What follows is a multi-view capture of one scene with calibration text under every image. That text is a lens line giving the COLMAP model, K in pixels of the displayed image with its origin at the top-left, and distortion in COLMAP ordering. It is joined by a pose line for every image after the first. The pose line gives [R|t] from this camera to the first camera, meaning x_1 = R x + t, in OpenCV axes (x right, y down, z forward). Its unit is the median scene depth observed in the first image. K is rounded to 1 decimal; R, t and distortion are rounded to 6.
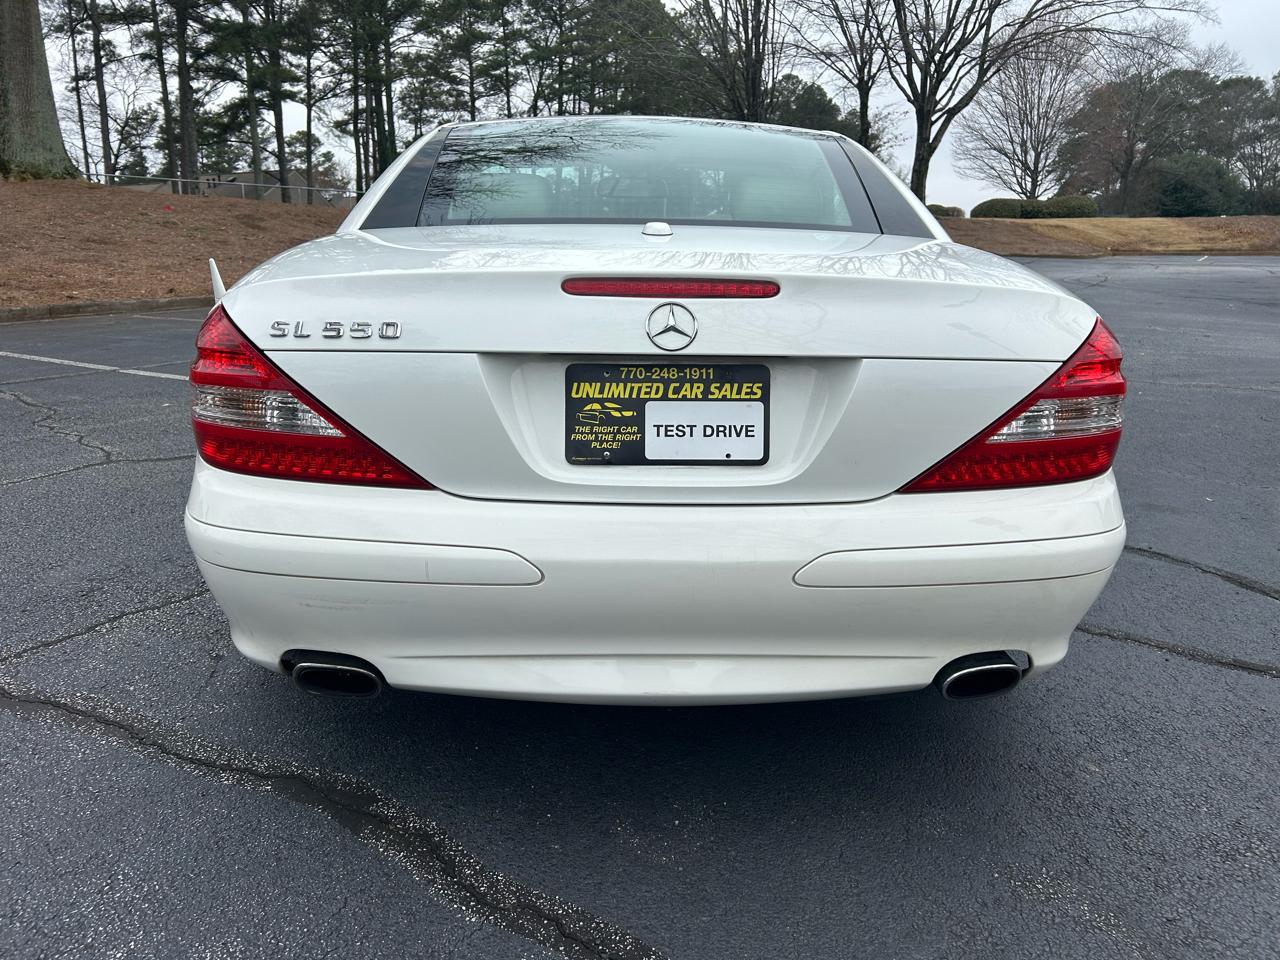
lens RADIAL K [[963.8, 0, 637.5], [0, 963.8, 483.1], [0, 0, 1]] dist [0.049714, -0.051563]
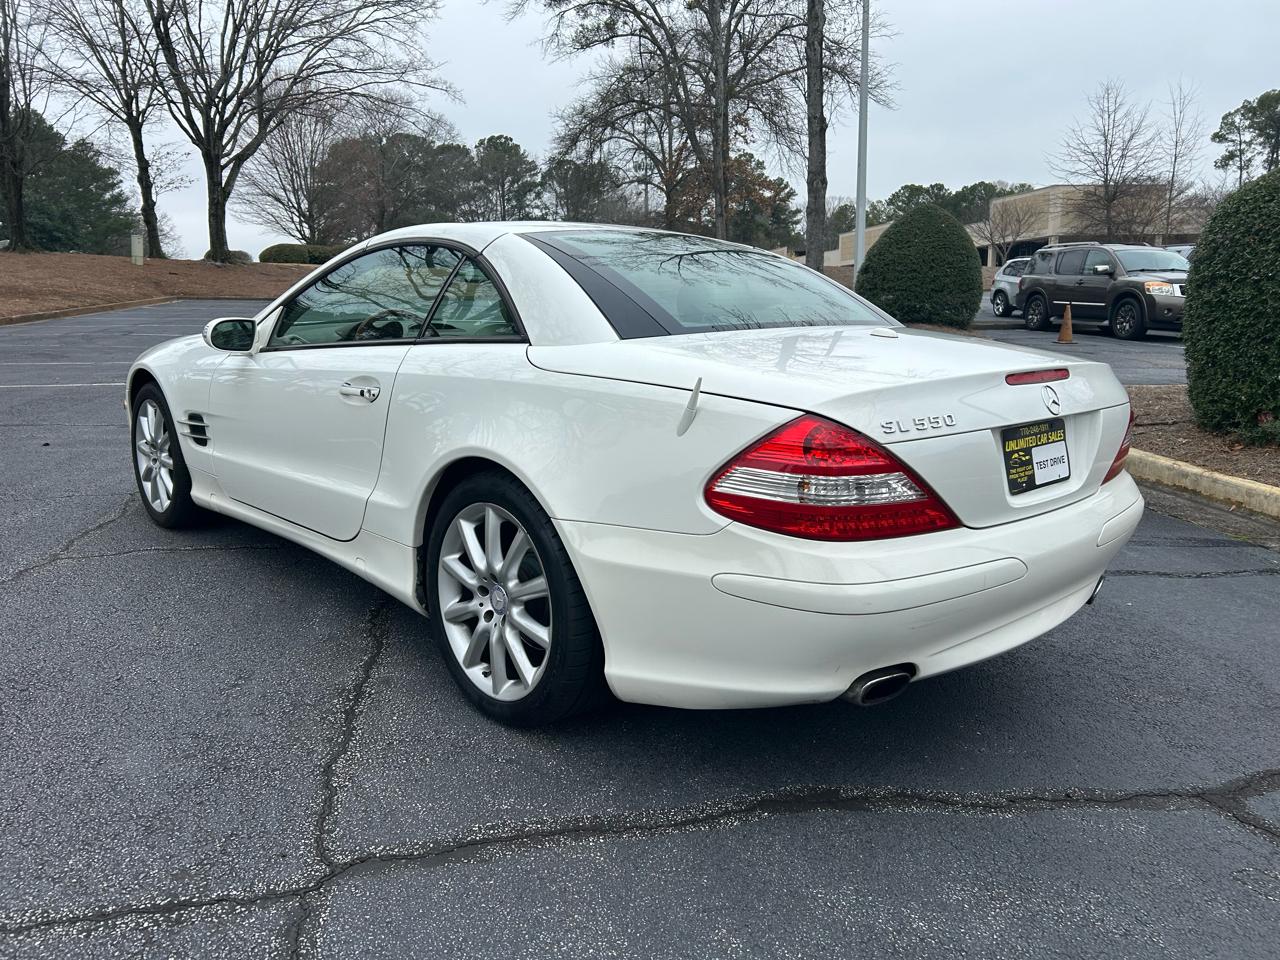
lens RADIAL K [[963.8, 0, 637.5], [0, 963.8, 483.1], [0, 0, 1]] dist [0.049714, -0.051563]
pose [[0.757536, -0.137502, 0.638148, -0.045386], [0.163435, 0.986380, 0.018525, -0.004966], [-0.632004, 0.090263, 0.769691, 0.005897]]
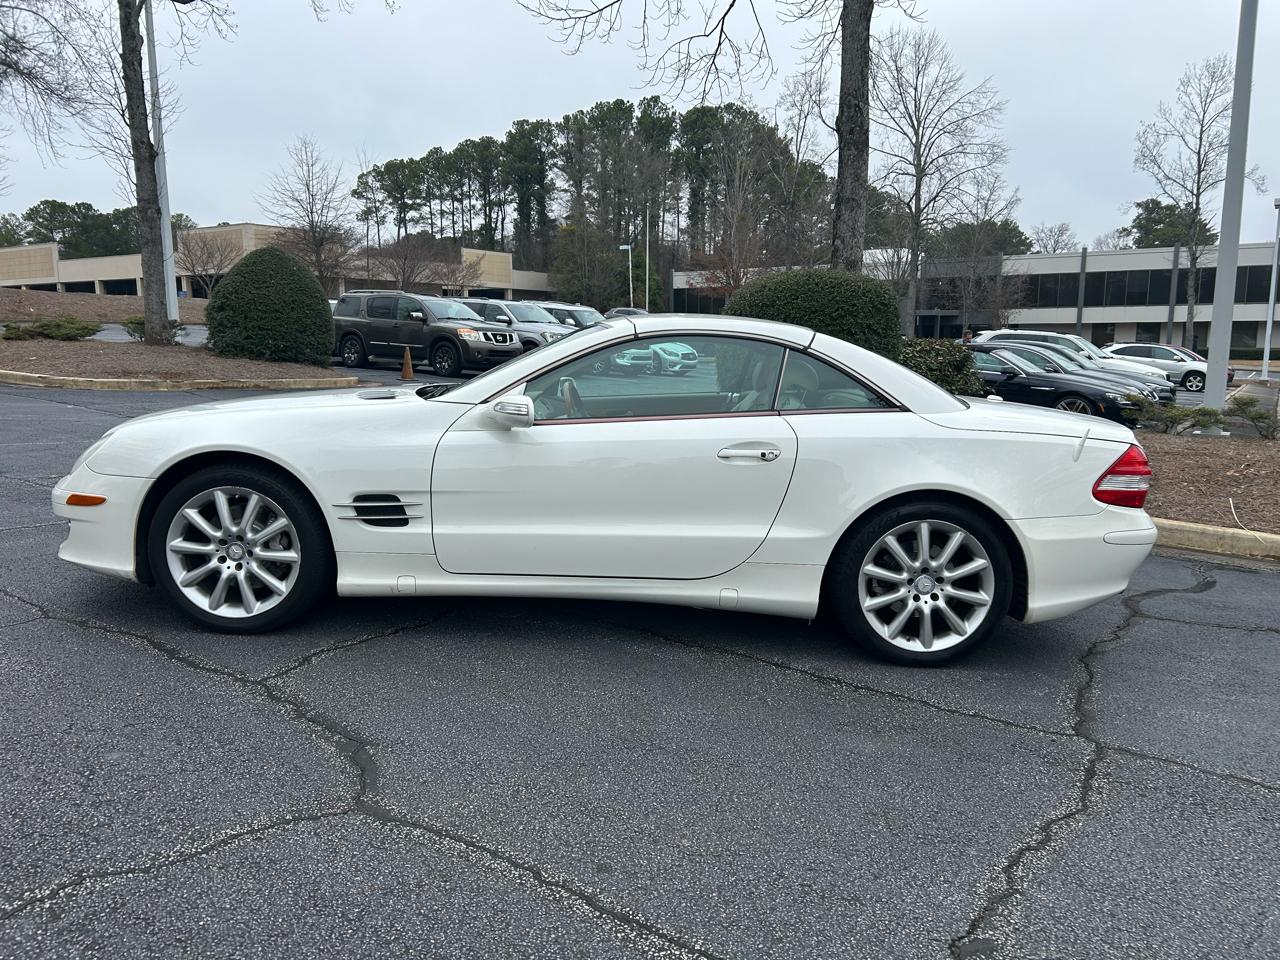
lens RADIAL K [[963.8, 0, 637.5], [0, 963.8, 483.1], [0, 0, 1]] dist [0.049714, -0.051563]
pose [[0.044019, -0.161283, 0.985926, -0.090535], [0.211060, 0.966109, 0.148618, -0.021678], [-0.976481, 0.201547, 0.076568, 0.060925]]
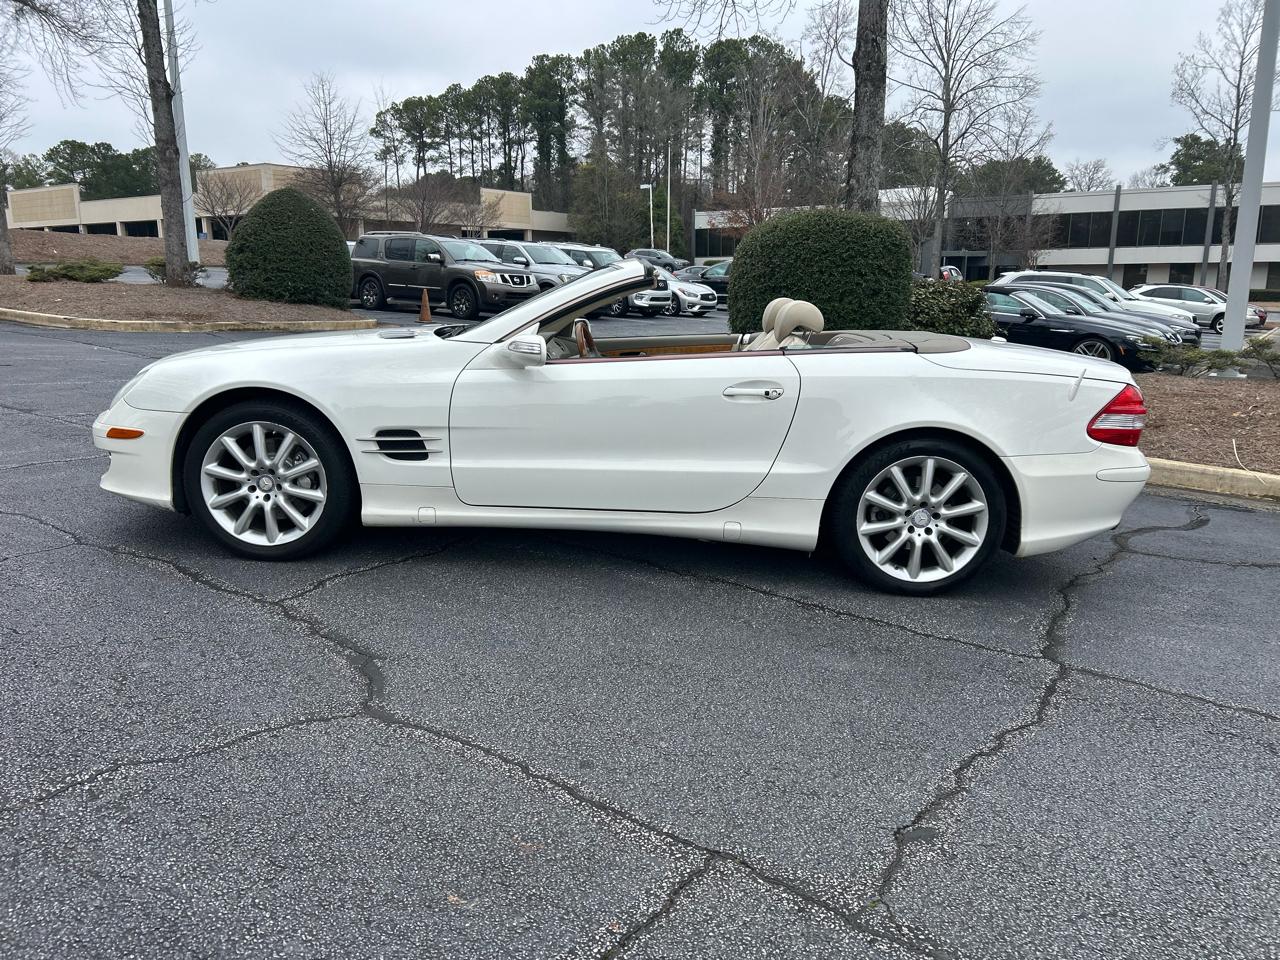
lens RADIAL K [[963.8, 0, 637.5], [0, 963.8, 483.1], [0, 0, 1]] dist [0.049714, -0.051563]
pose [[0.066477, -0.217895, 0.973706, -0.093728], [0.211796, 0.956708, 0.199631, -0.021195], [-0.975050, 0.192956, 0.109748, 0.058890]]
